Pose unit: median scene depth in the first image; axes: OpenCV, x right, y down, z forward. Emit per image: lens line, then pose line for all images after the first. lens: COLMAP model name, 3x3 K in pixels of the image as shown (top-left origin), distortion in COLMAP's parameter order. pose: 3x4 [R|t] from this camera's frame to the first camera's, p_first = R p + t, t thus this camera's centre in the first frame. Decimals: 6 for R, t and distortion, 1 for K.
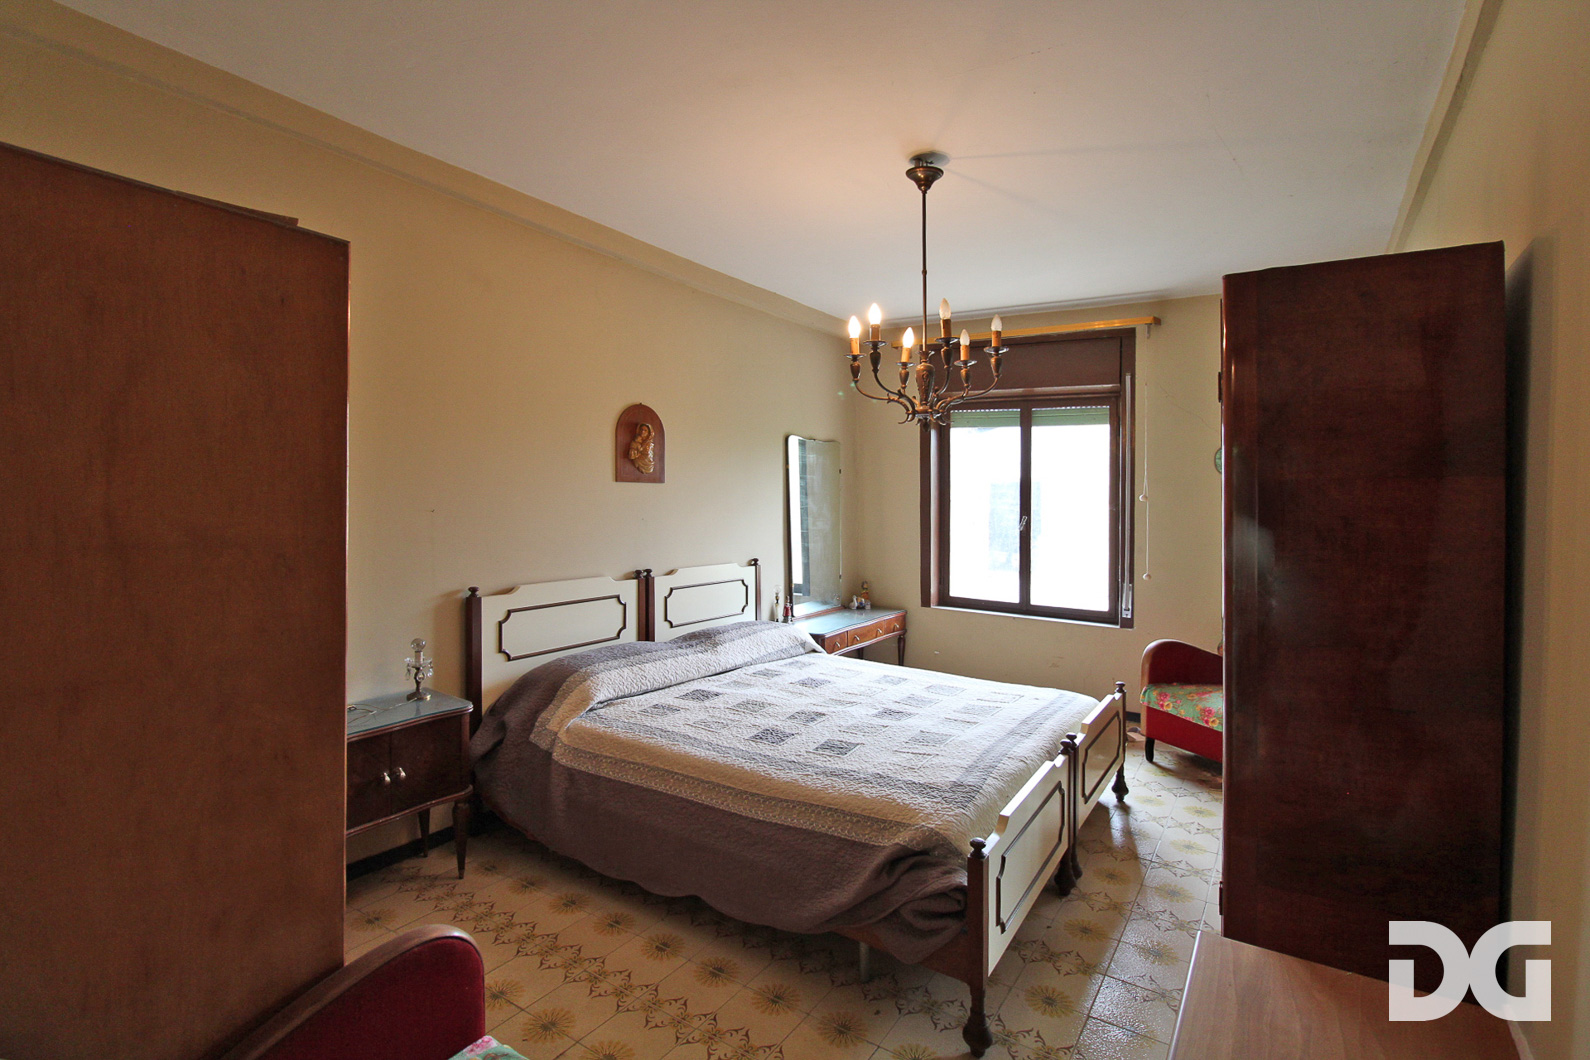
lens RADIAL K [[757.3, 0, 794.7], [0, 757.3, 535.8], [0, 0, 1]] dist [0.000023, -0.013499]
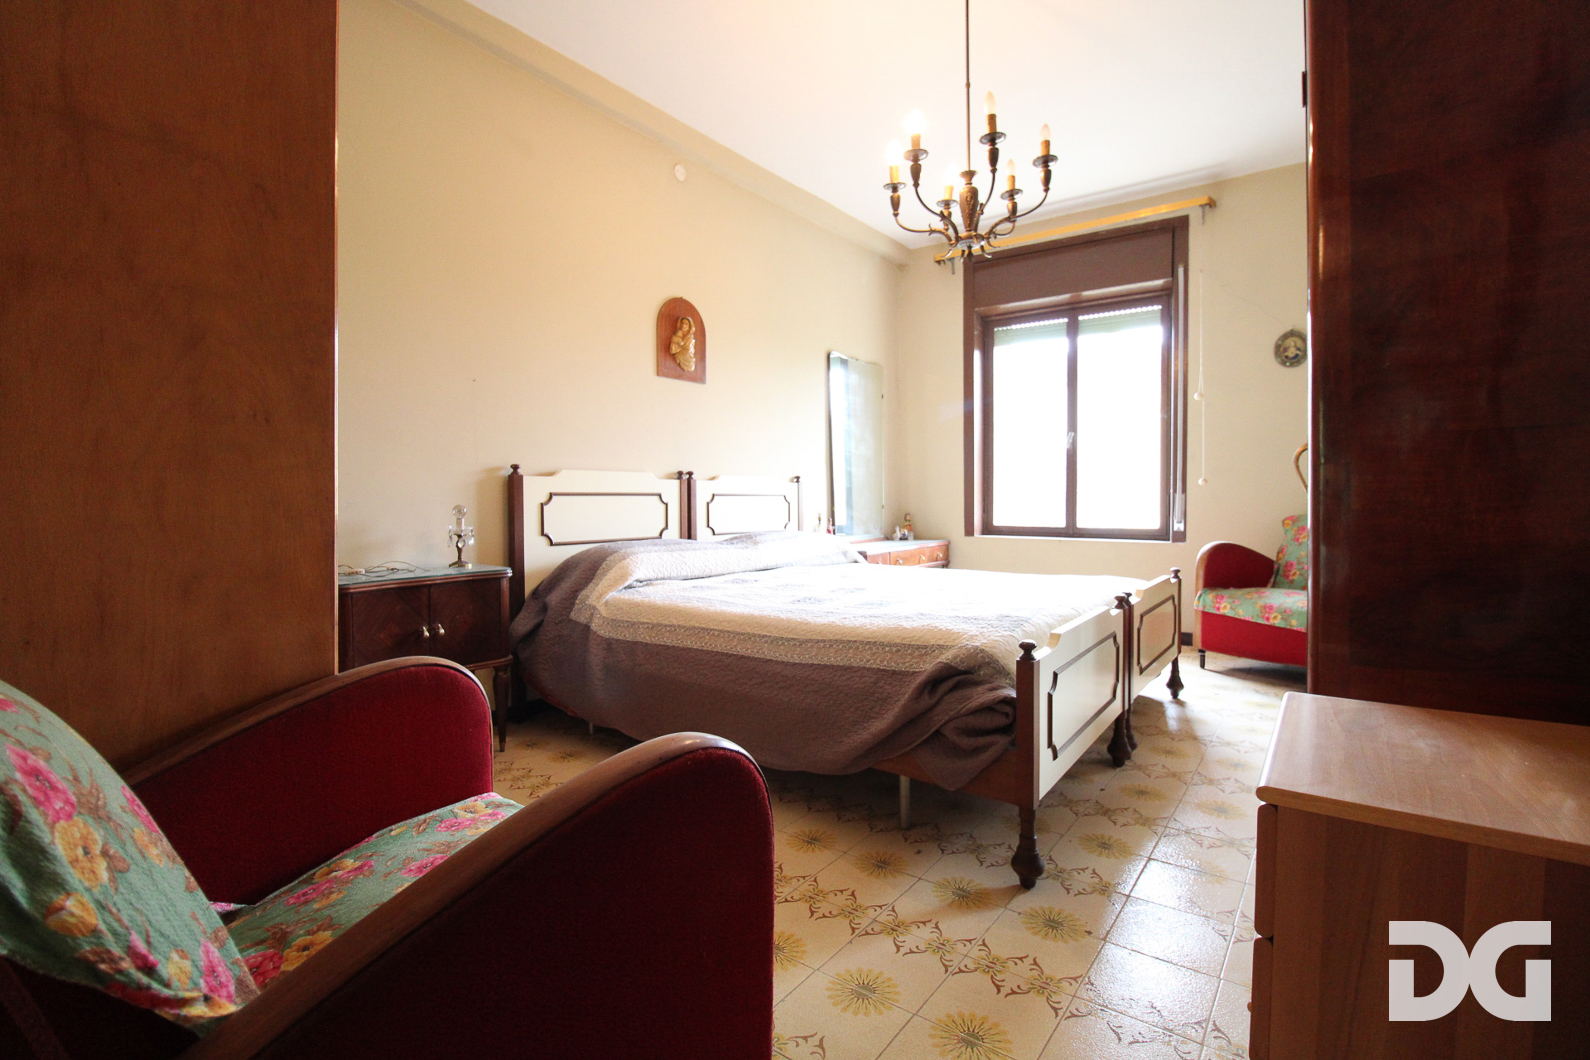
lens RADIAL K [[733.5, 0, 794.8], [0, 733.5, 507.5], [0, 0, 1]] dist [0.002202, -0.013621]
pose [[0.998103, -0.000572, -0.061570, 0.007262], [0.000406, 0.999996, -0.002705, 0.126803], [0.061571, 0.002675, 0.998099, 0.047305]]
